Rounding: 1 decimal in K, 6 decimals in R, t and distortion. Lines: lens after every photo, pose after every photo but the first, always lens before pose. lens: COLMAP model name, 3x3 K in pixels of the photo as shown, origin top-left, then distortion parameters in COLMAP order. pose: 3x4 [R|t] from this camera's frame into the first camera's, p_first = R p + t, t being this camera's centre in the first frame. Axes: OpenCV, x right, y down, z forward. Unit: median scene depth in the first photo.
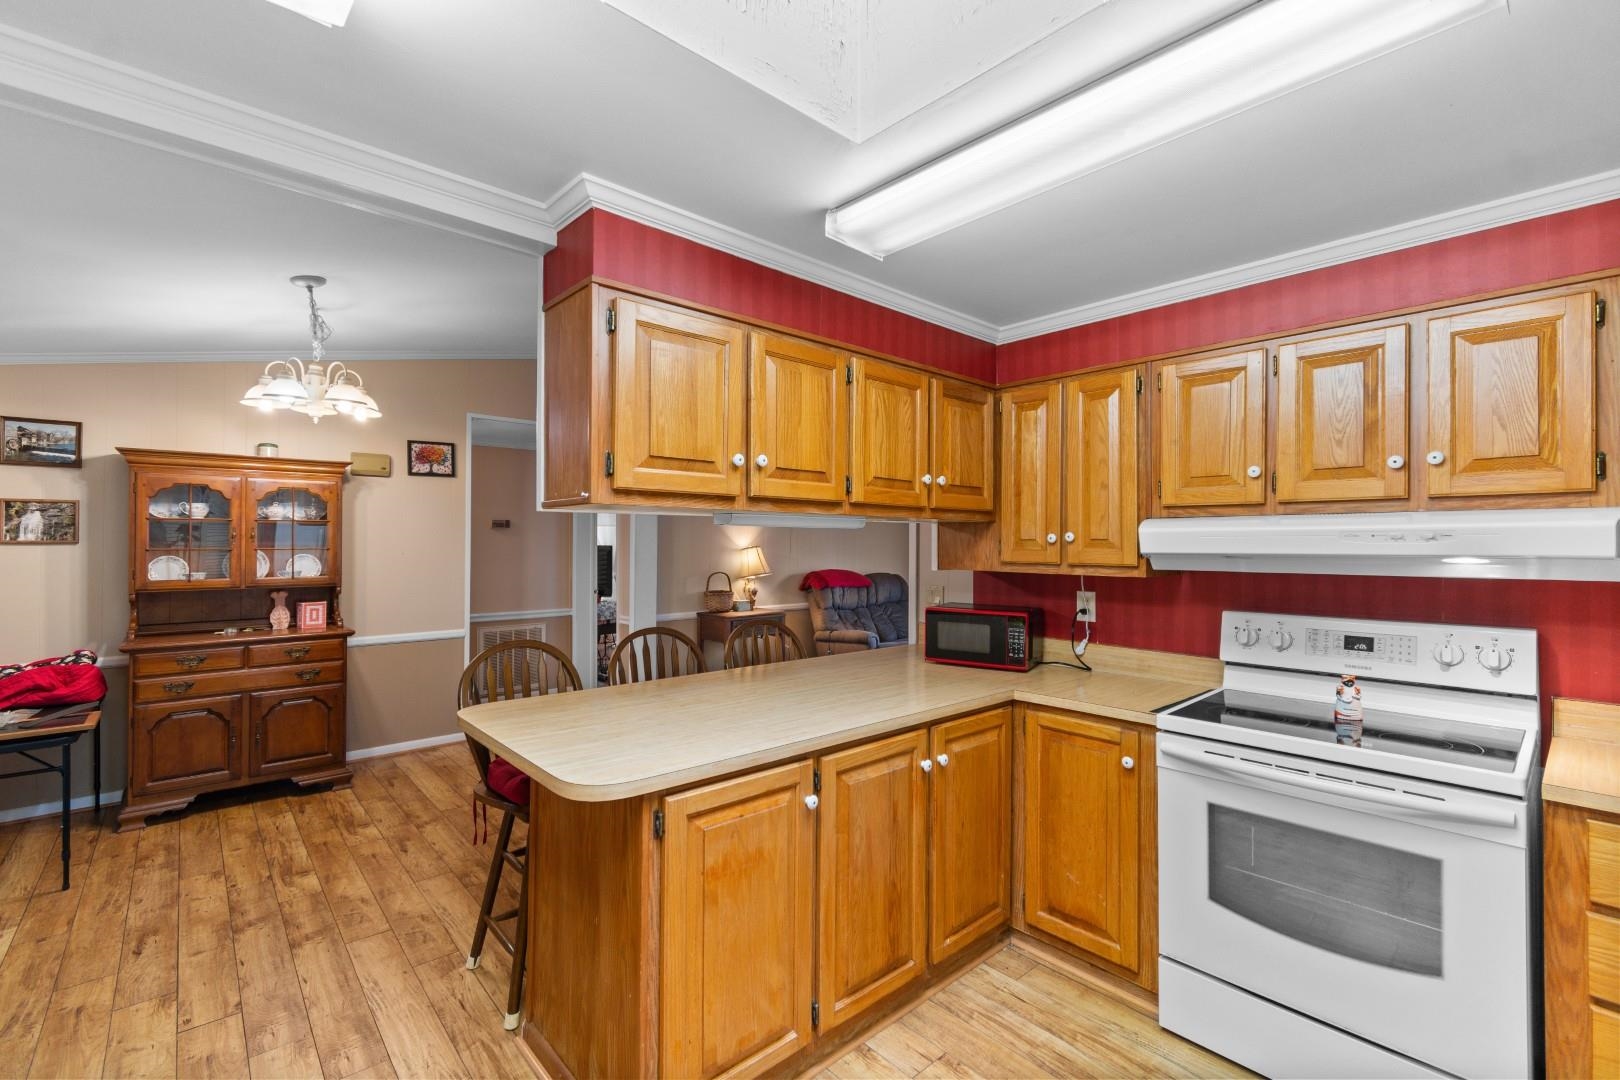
lens RADIAL K [[711.2, 0, 809.5], [0, 711.2, 533.9], [0, 0, 1]] dist [0.006648, -0.002109]
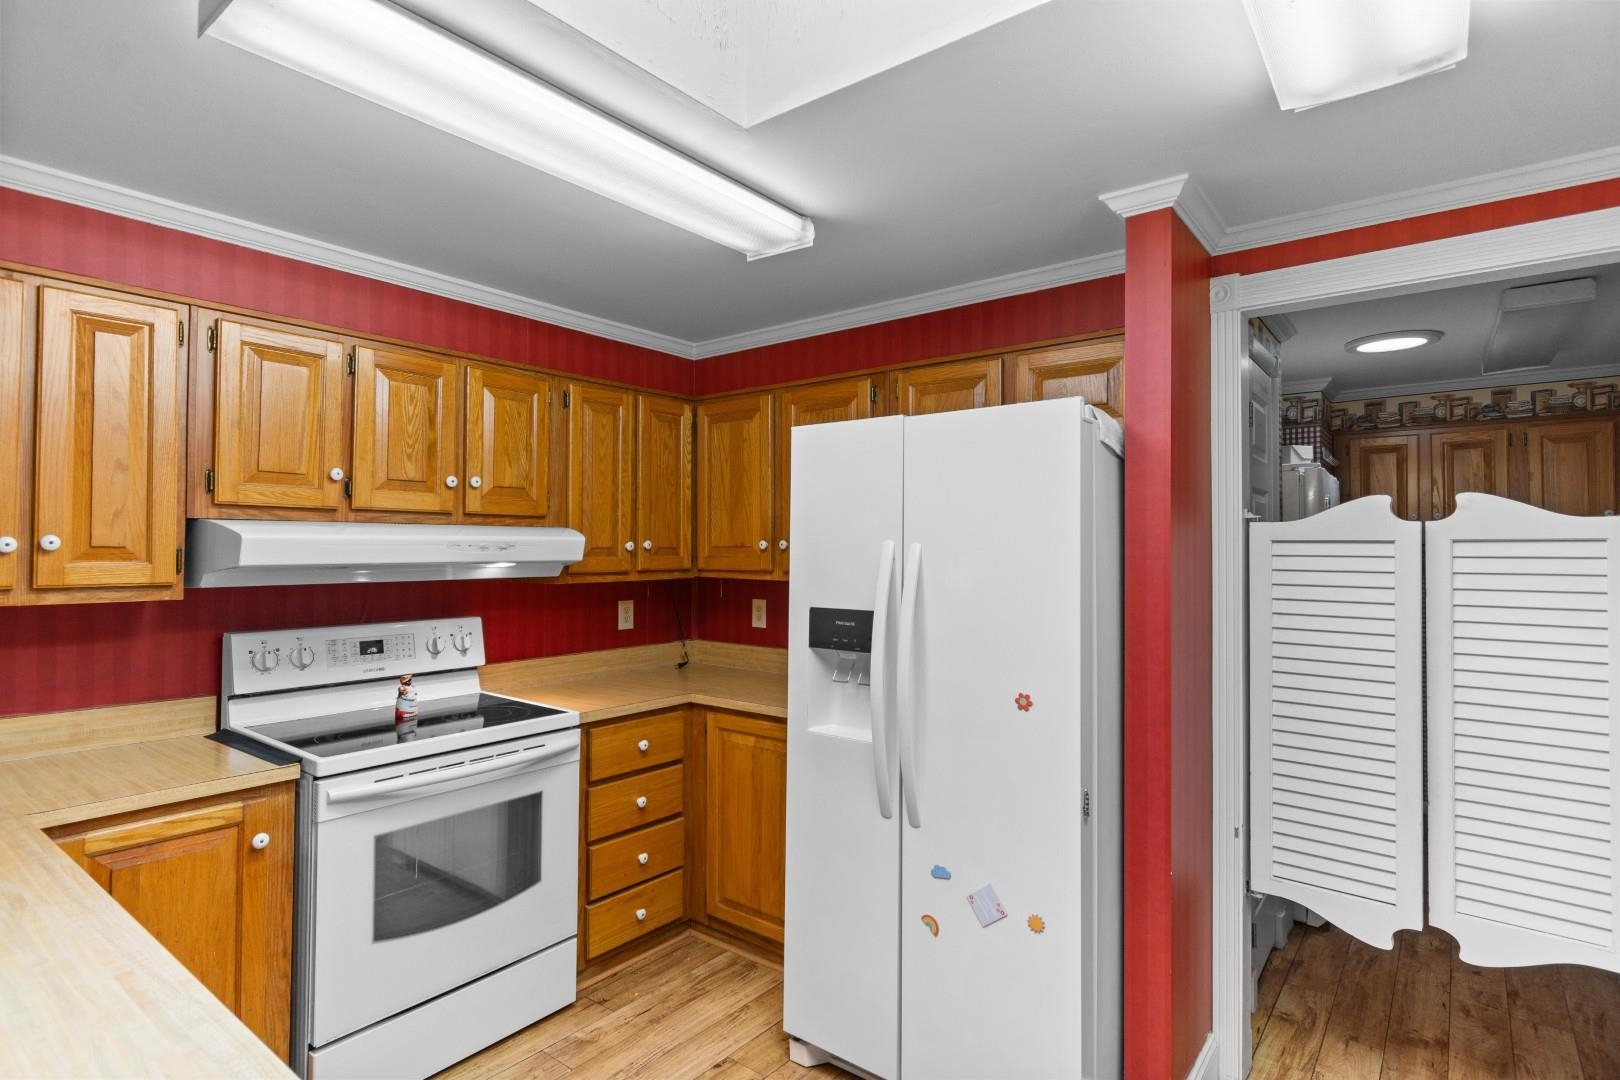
lens RADIAL K [[831.6, 0, 812.3], [0, 831.6, 533.8], [0, 0, 1]] dist [0.005437, -0.001880]
pose [[-0.171474, 0.011877, 0.985117, -0.498255], [-0.018270, 0.999717, -0.015233, -0.005089], [-0.985019, -0.020610, -0.171209, 0.533305]]
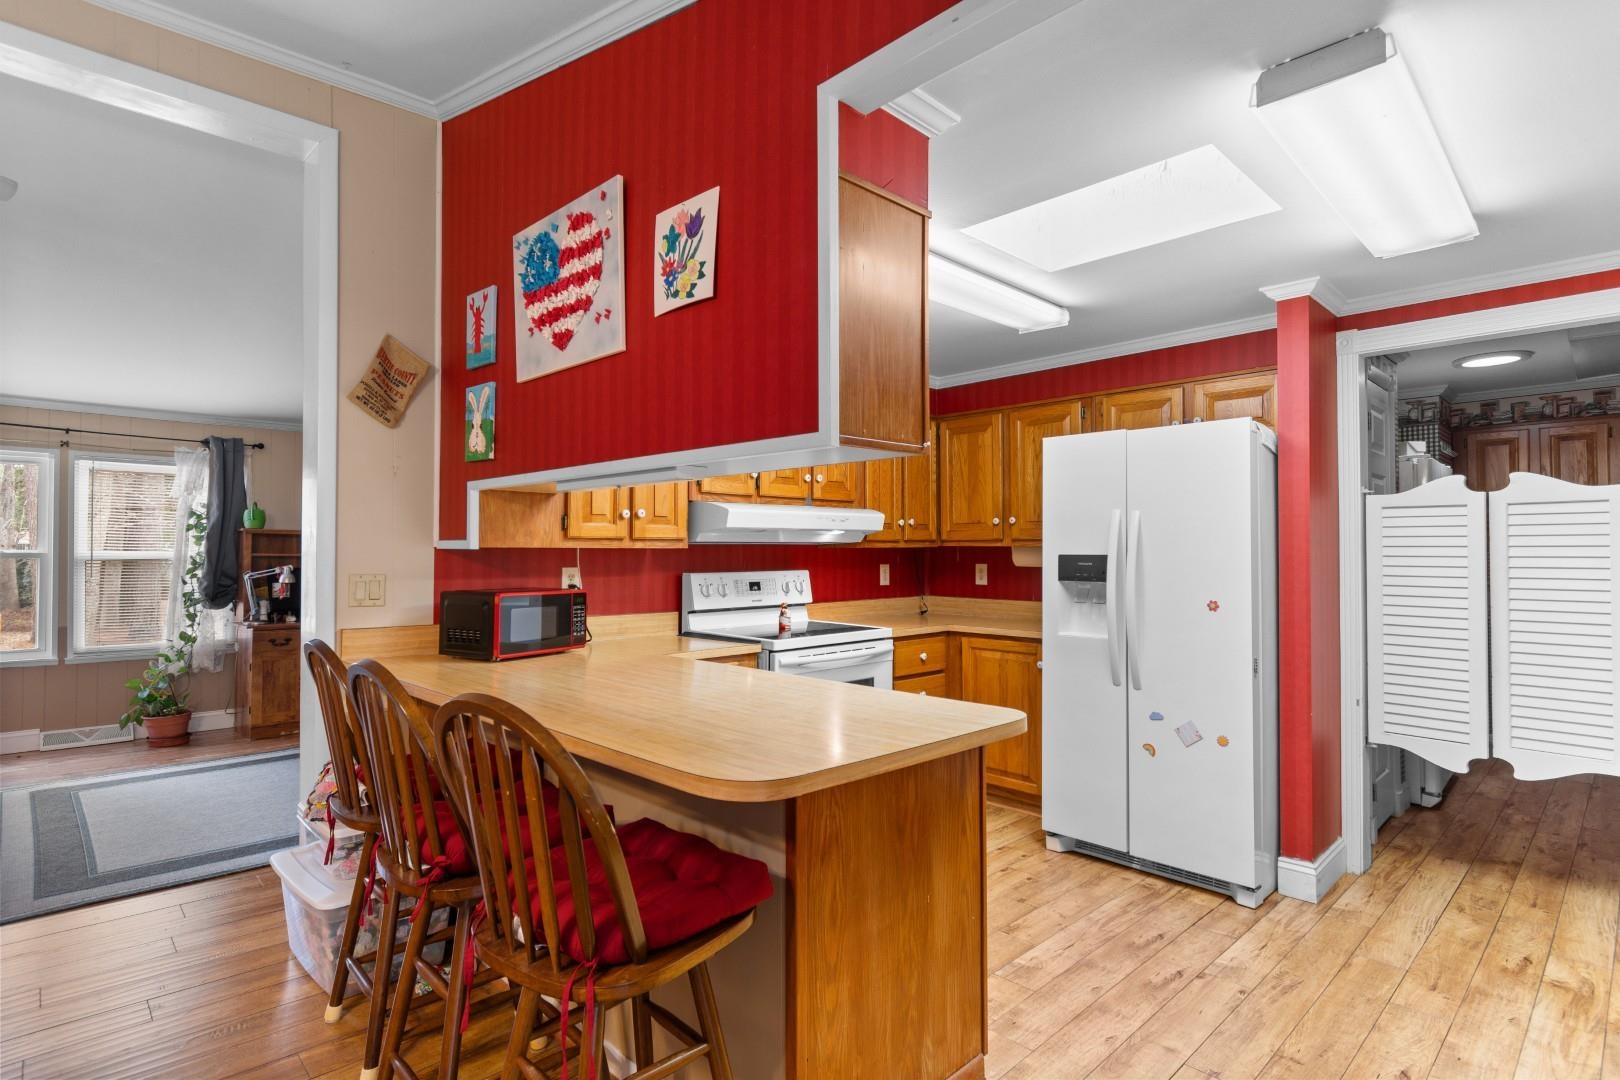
lens RADIAL K [[831.6, 0, 808.0], [0, 831.6, 535.8], [0, 0, 1]] dist [0.005437, -0.001880]
pose [[-0.039957, 0.012252, 0.999126, -1.023757], [-0.013300, 0.999830, -0.012793, 0.057360], [-0.999113, -0.013800, -0.039787, 0.881886]]
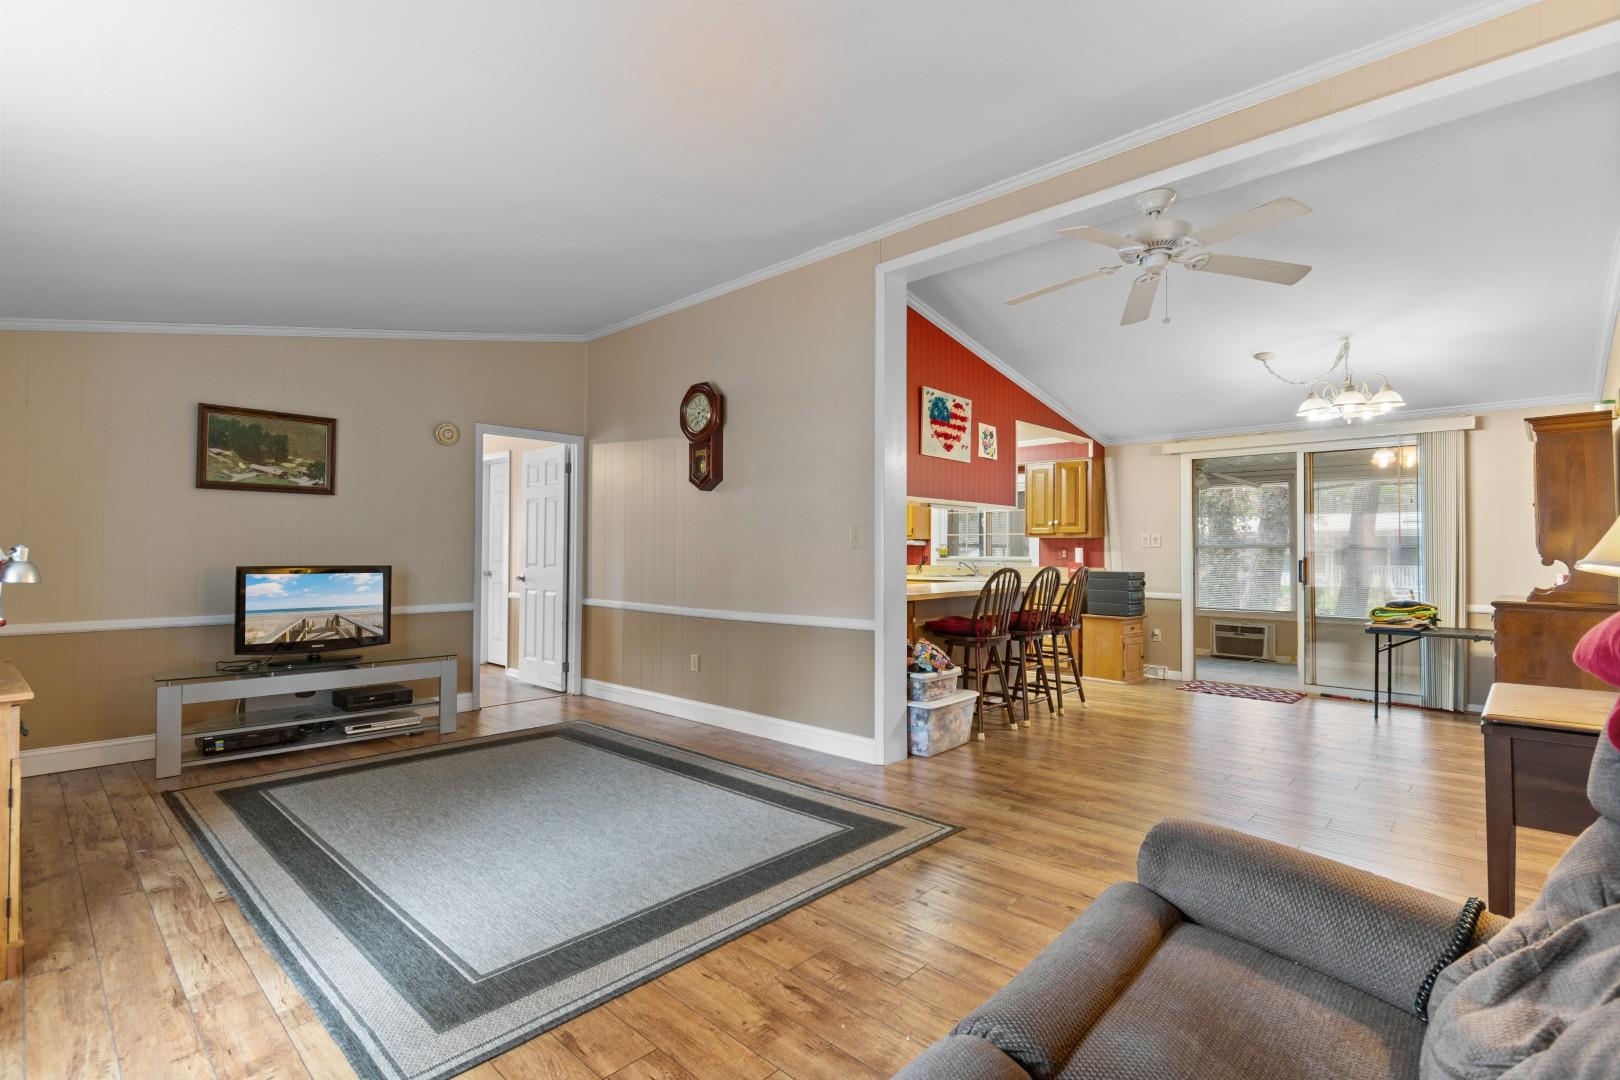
lens RADIAL K [[751.4, 0, 820.7], [0, 751.4, 537.2], [0, 0, 1]] dist [0.000774, -0.002836]
pose [[-0.994797, -0.008720, -0.101505, 0.594048], [-0.005490, 0.999471, -0.032053, 0.150024], [0.101731, -0.031329, -0.994319, 3.310689]]
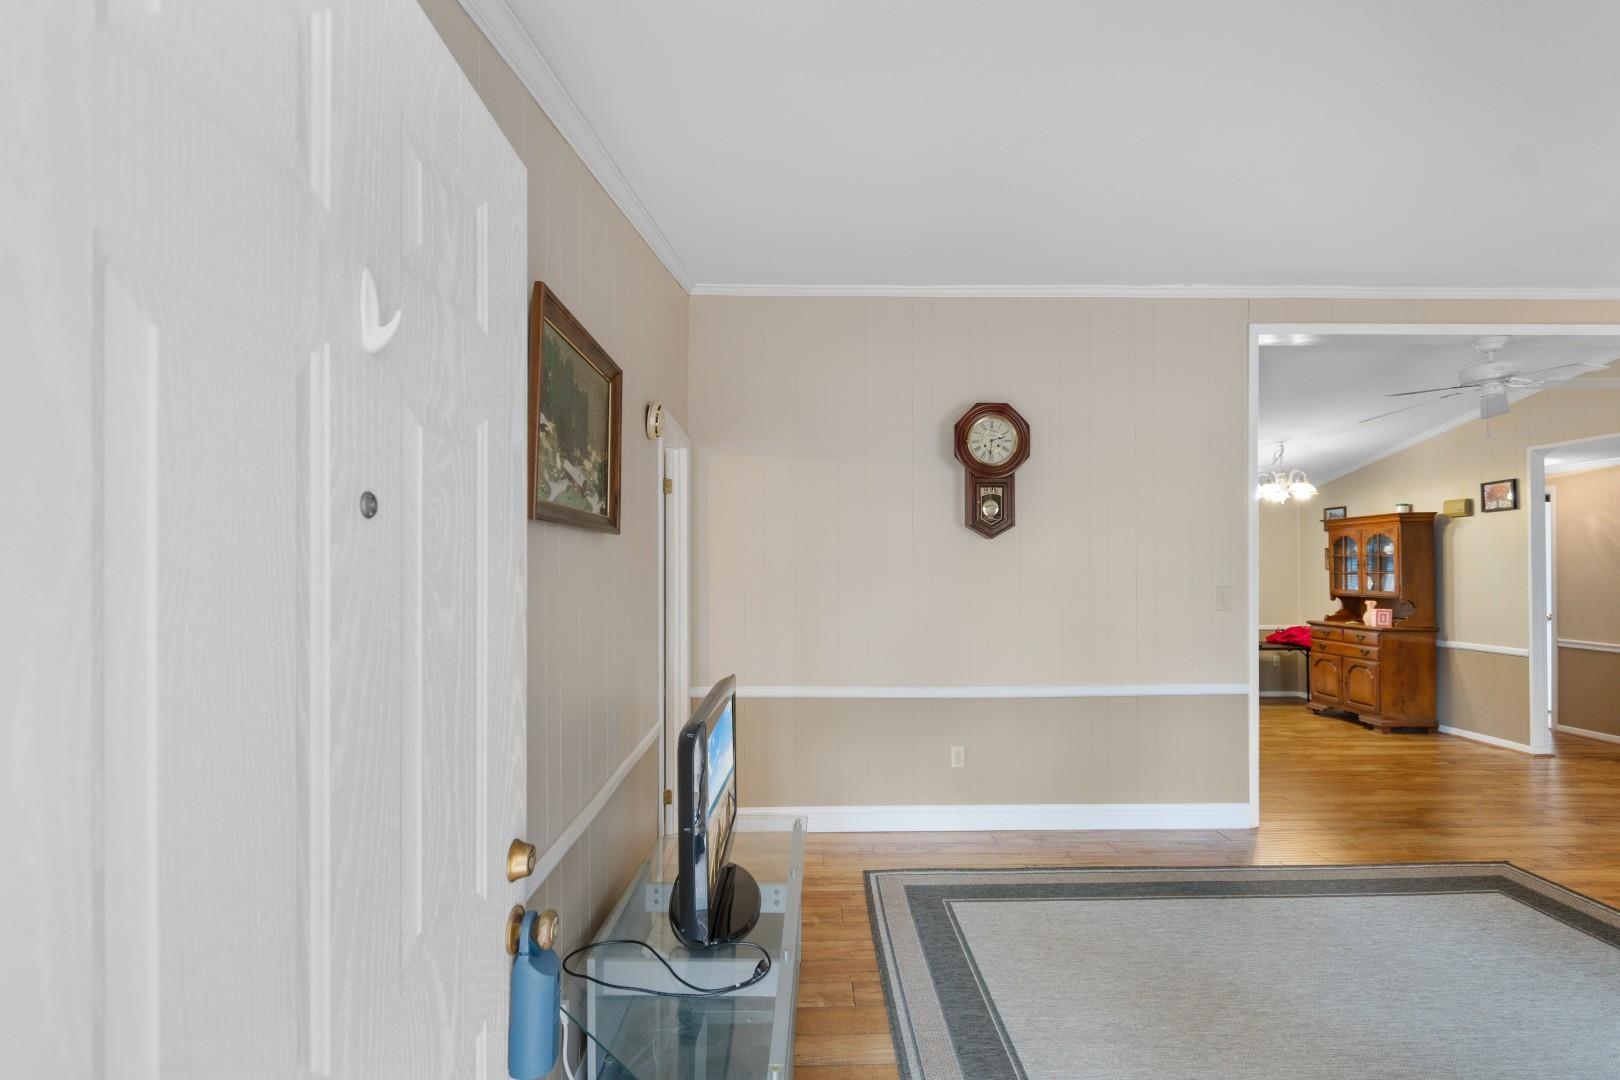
lens RADIAL K [[751.4, 0, 811.9], [0, 751.4, 561.2], [0, 0, 1]] dist [0.000774, -0.002836]
pose [[-0.653370, -0.008713, -0.756989, 2.267821], [0.007670, 0.999806, -0.018128, 0.027155], [0.757000, -0.017651, -0.653176, 1.952315]]
